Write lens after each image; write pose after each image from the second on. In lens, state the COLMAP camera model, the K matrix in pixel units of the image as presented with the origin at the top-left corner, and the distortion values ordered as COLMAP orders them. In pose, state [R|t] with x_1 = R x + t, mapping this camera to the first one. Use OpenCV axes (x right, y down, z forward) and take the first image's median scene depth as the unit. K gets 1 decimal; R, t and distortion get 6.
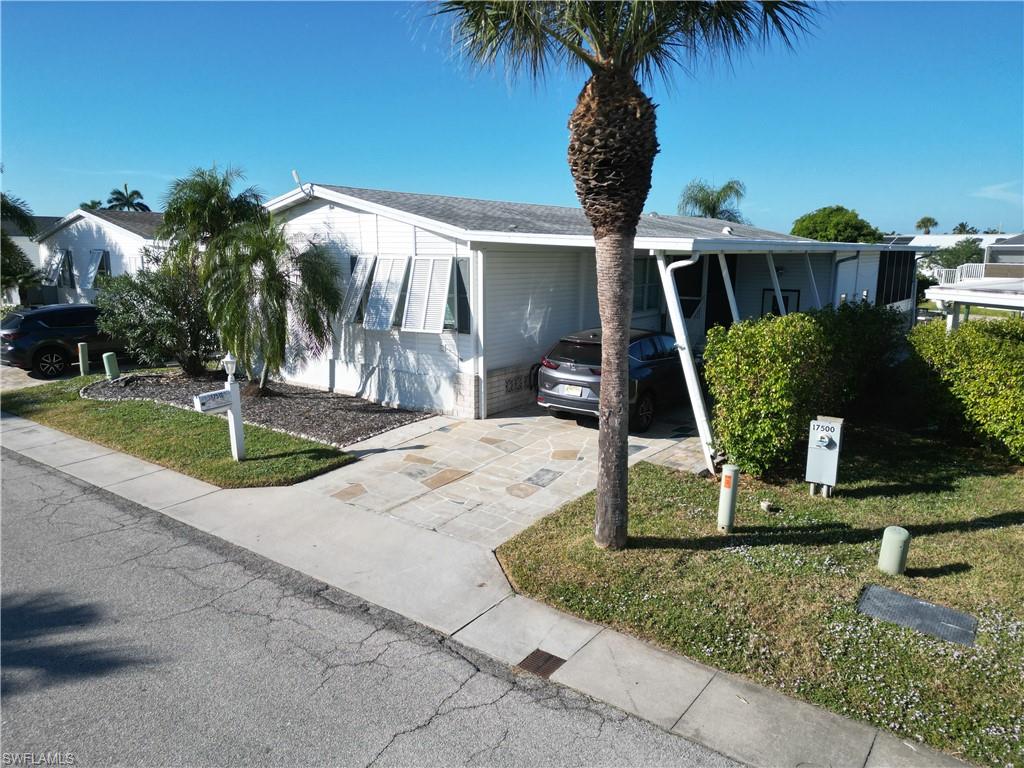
lens RADIAL K [[717.3, 0, 512.0], [0, 717.3, 384.0], [0, 0, 1]] dist [0.073291, -0.069390]
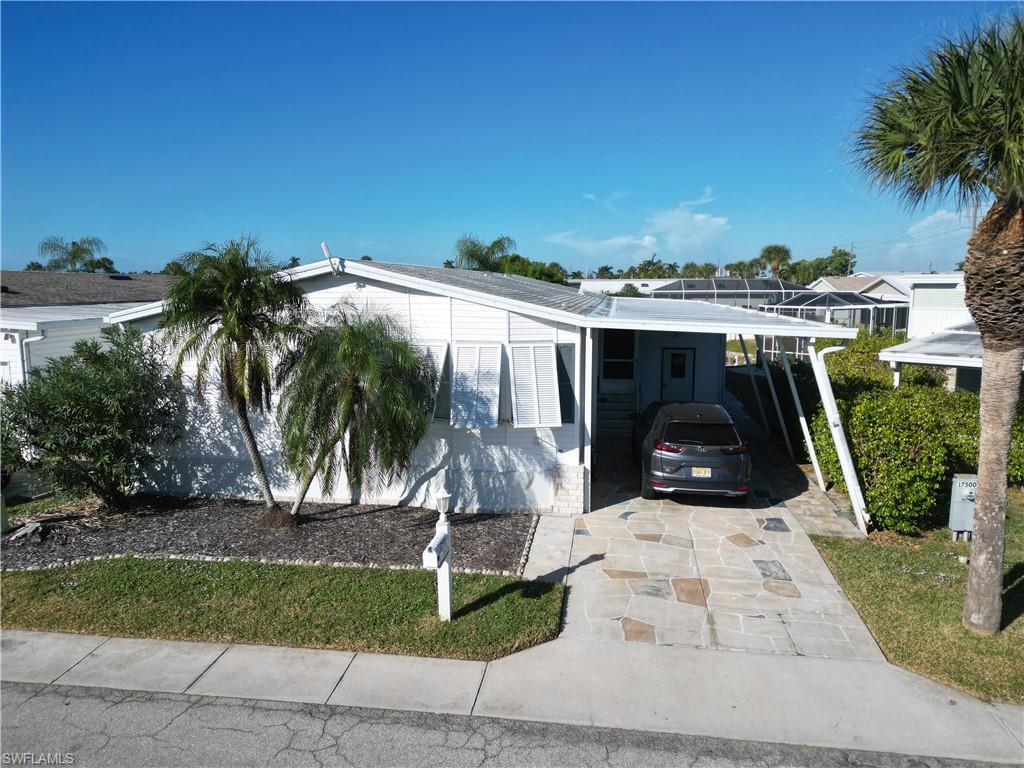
lens RADIAL K [[723.3, 0, 510.6], [0, 723.3, 356.1], [0, 0, 1]] dist [0.069763, -0.072166]
pose [[0.873610, -0.053628, 0.483663, -0.587411], [0.094741, 0.993634, -0.060952, -0.107101], [-0.477315, 0.099071, 0.873129, 0.206388]]
